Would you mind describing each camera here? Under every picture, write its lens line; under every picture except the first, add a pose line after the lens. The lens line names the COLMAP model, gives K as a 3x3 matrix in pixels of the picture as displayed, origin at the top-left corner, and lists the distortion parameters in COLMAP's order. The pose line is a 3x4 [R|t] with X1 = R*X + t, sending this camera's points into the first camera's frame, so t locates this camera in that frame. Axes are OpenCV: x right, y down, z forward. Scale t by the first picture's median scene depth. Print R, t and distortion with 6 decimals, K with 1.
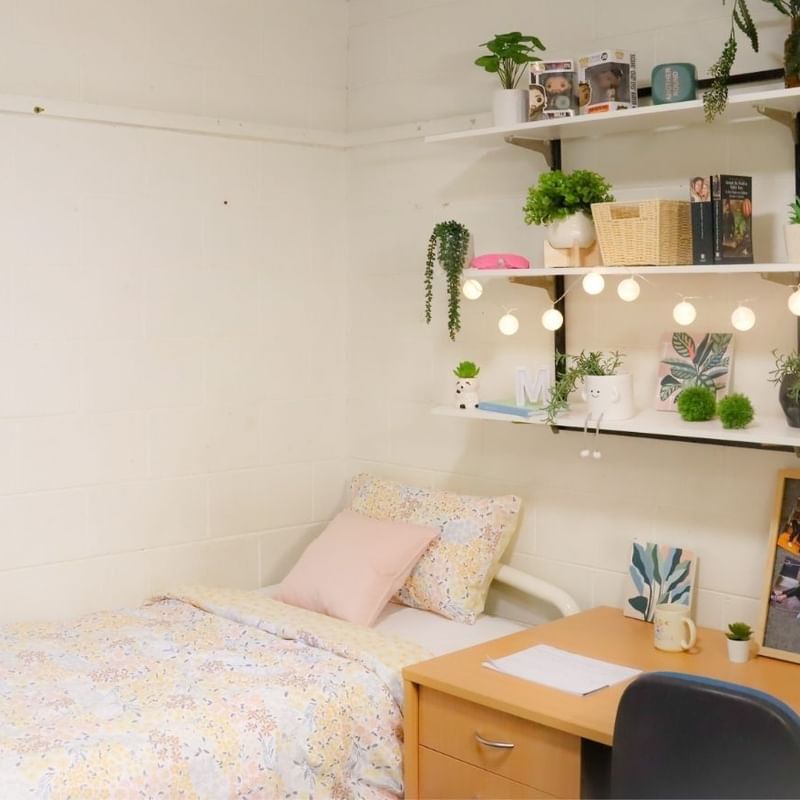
lens RADIAL K [[1195.0, 0, 400.0], [0, 1195.0, 400.0], [0, 0, 1]] dist [-0.112086, 0.093845]
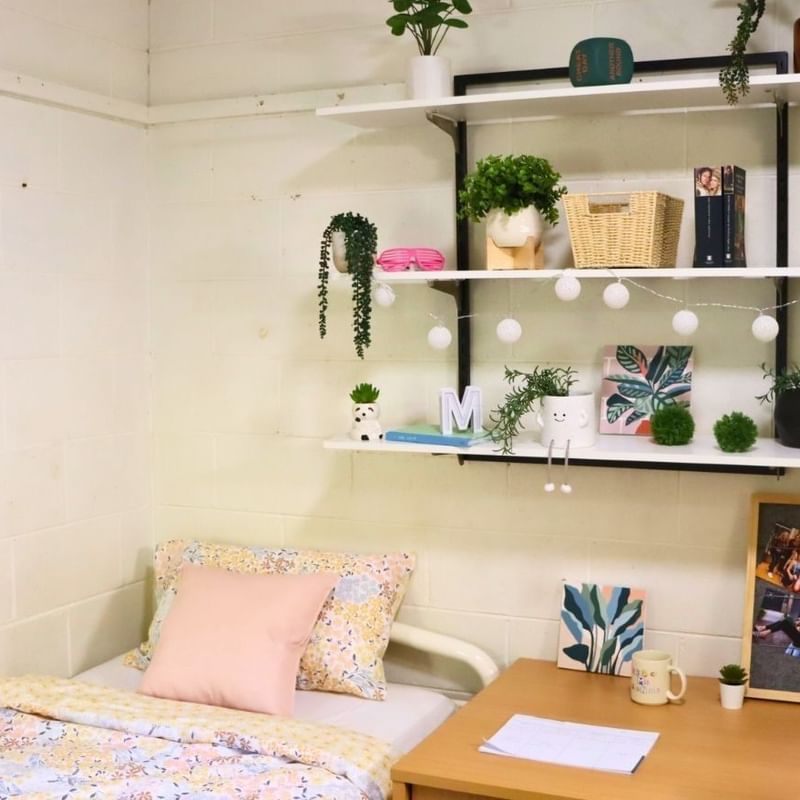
lens RADIAL K [[1198.8, 0, 397.3], [0, 1198.8, 461.2], [0, 0, 1]] dist [-0.135605, 0.054880]
pose [[0.924241, -0.045051, 0.379143, -0.263413], [0.032618, 0.998701, 0.039155, -0.010951], [-0.380414, -0.023822, 0.924509, 0.239774]]
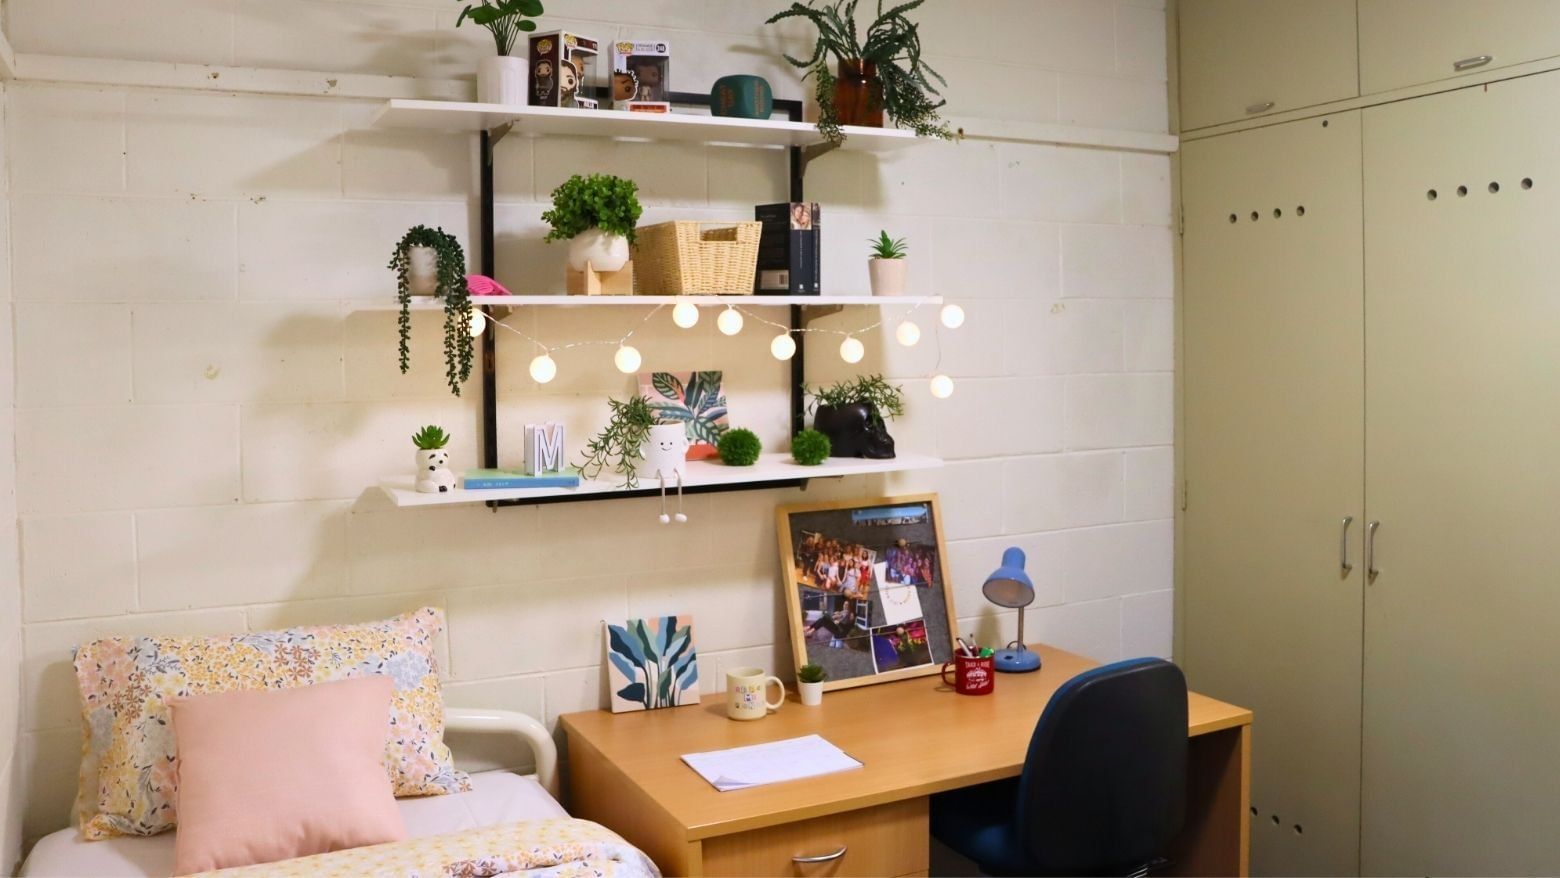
lens RADIAL K [[1330.7, 0, 780.0], [0, 1330.7, 439.0], [0, 0, 1]] dist [-0.127004, 0.095222]
pose [[0.302155, -0.069703, 0.950707, -0.680493], [0.096169, 0.994464, 0.042347, -0.041005], [-0.948395, 0.078633, 0.307186, 0.615569]]
